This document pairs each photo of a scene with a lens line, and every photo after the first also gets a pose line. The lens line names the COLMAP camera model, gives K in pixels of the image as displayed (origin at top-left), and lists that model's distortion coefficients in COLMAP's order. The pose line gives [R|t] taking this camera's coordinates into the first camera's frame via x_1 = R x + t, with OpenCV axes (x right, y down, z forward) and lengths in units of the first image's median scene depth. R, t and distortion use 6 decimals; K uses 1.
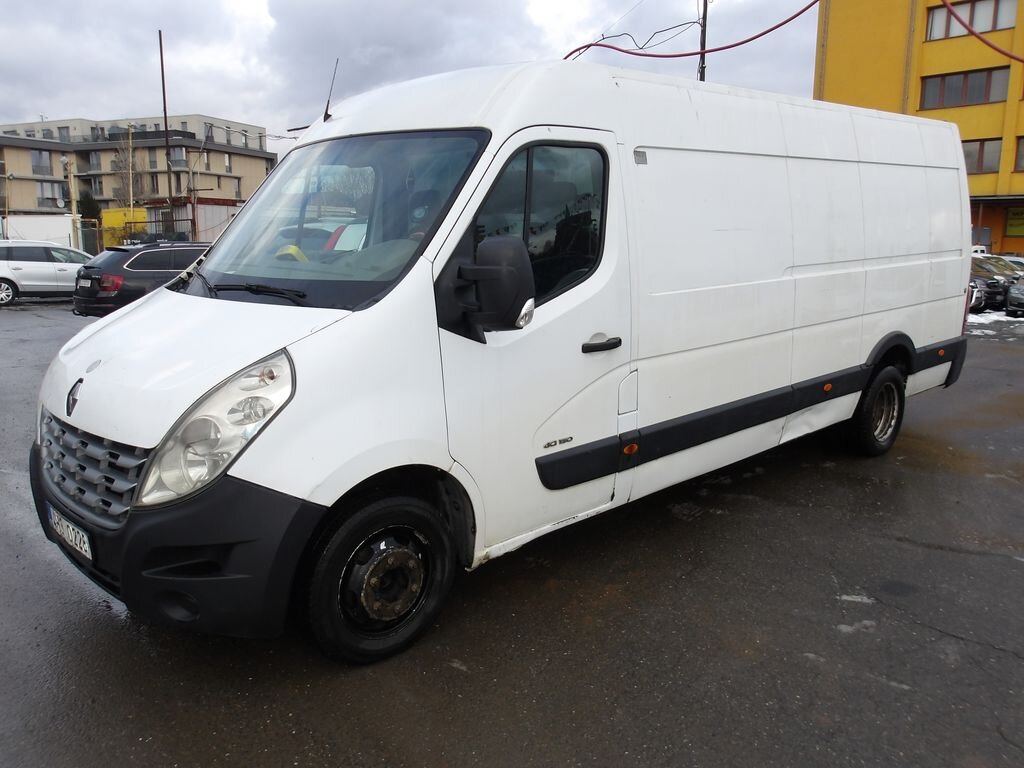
lens RADIAL K [[850.4, 0, 512.0], [0, 850.4, 384.0], [0, 0, 1]] dist [-0.000017, 0.004869]
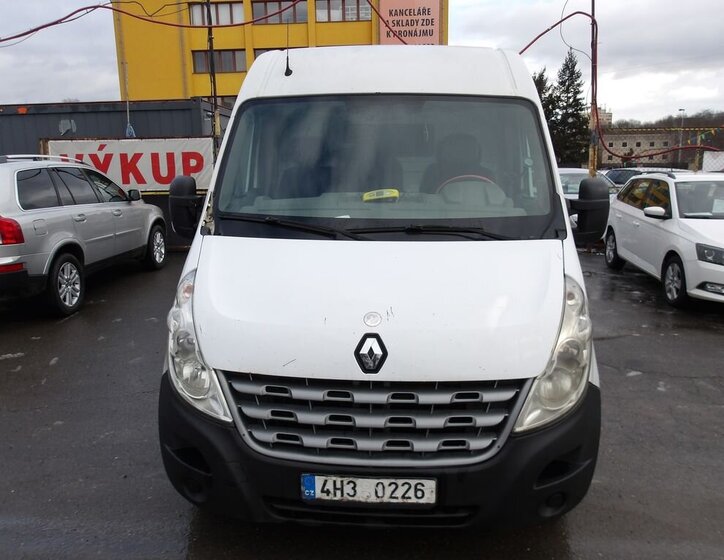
lens RADIAL K [[613.9, 0, 362.0], [0, 613.9, 280.0], [0, 0, 1]] dist [0.000348, -0.008570]
pose [[0.744987, -0.142075, 0.651774, -0.730705], [0.127807, 0.989356, 0.069576, -0.091189], [-0.654721, 0.031468, 0.755215, 0.350301]]
